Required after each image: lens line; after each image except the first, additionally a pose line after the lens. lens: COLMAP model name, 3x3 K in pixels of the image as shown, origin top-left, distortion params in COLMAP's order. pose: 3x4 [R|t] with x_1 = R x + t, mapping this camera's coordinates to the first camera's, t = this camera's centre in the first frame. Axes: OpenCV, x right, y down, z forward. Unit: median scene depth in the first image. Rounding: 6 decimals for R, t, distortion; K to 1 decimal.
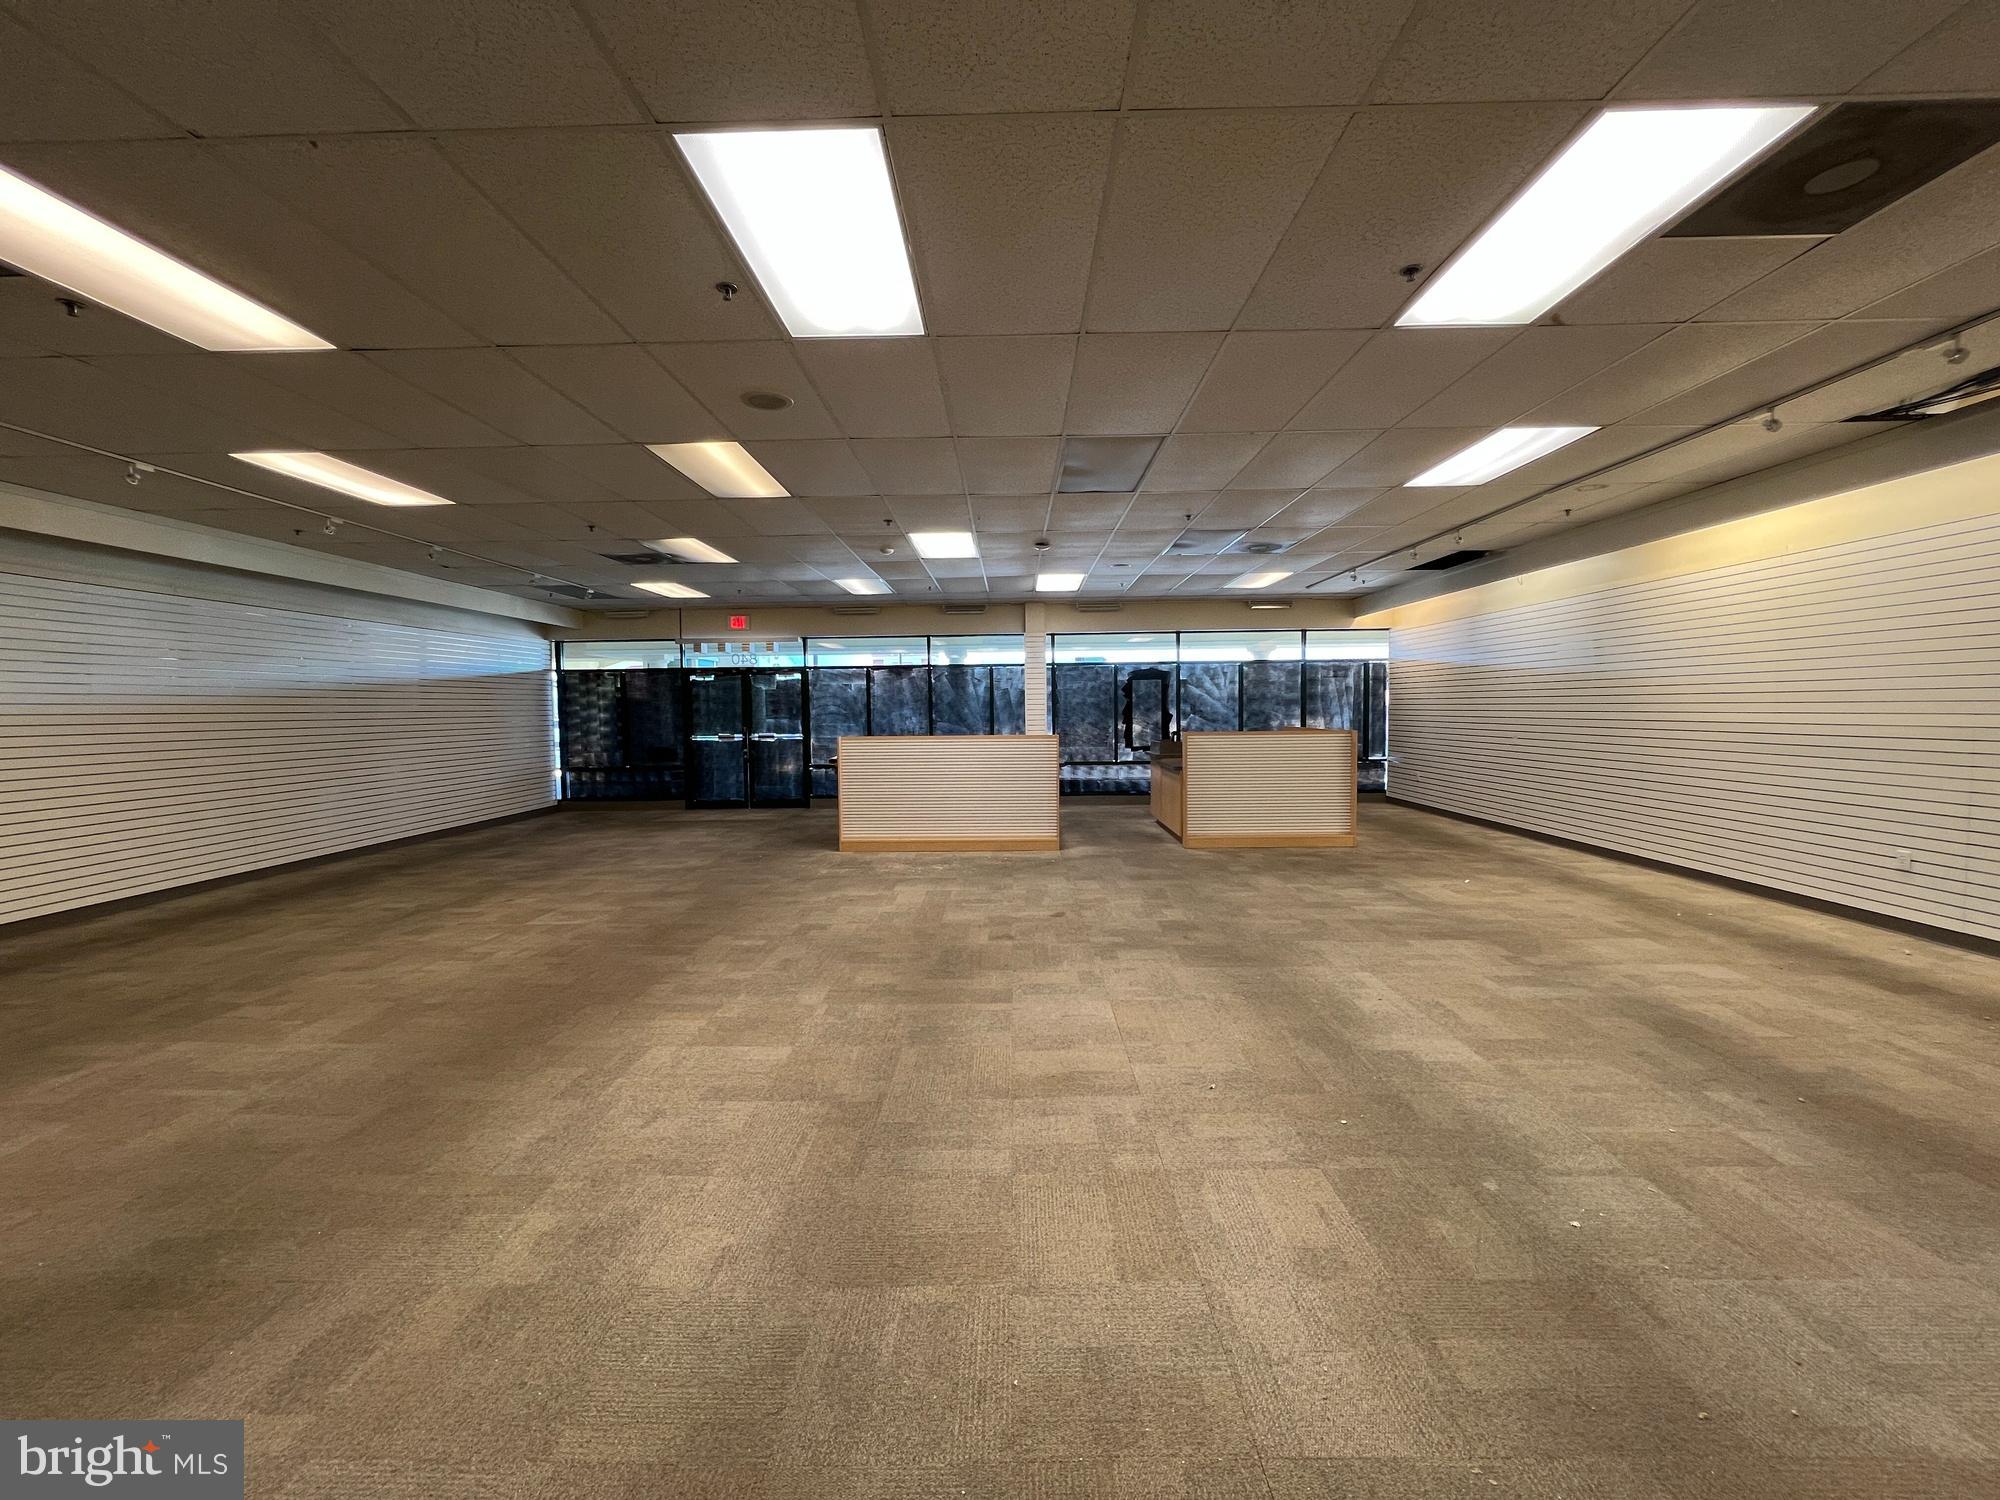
lens RADIAL K [[795.4, 0, 1000.0], [0, 795.4, 750.0], [0, 0, 1]] dist [-0.000849, 0.000154]
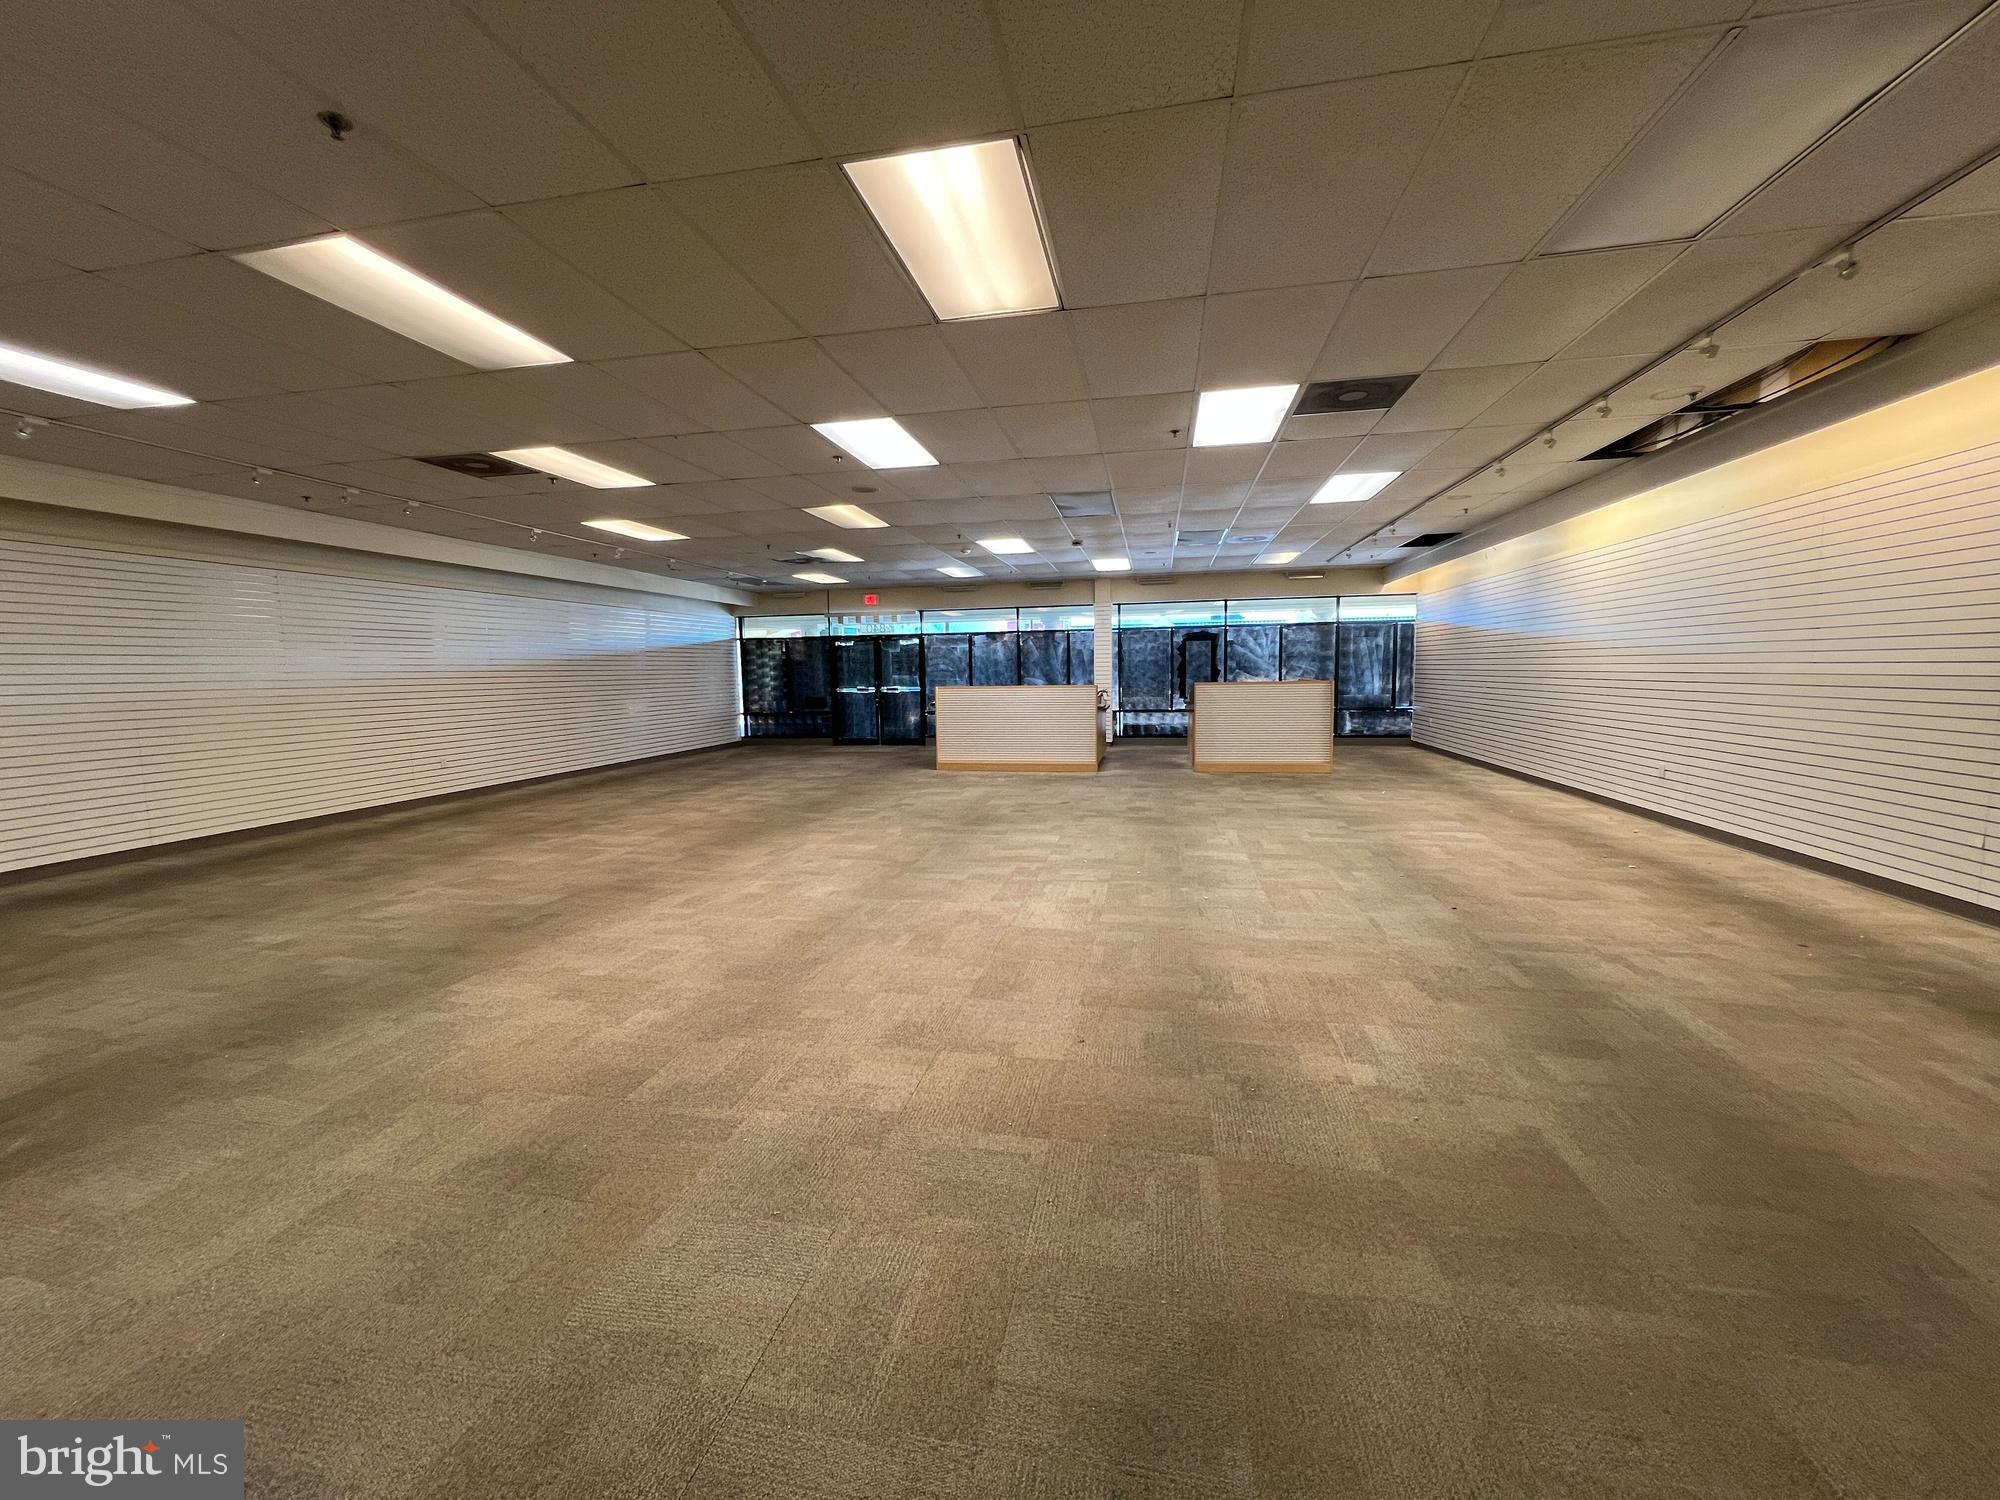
lens RADIAL K [[795.4, 0, 1000.0], [0, 795.4, 750.0], [0, 0, 1]] dist [-0.000849, 0.000154]
pose [[0.984091, 0.012992, -0.177192, 0.105326], [-0.004159, 0.998734, 0.050126, 0.016536], [0.177619, -0.048591, 0.982899, -0.233482]]
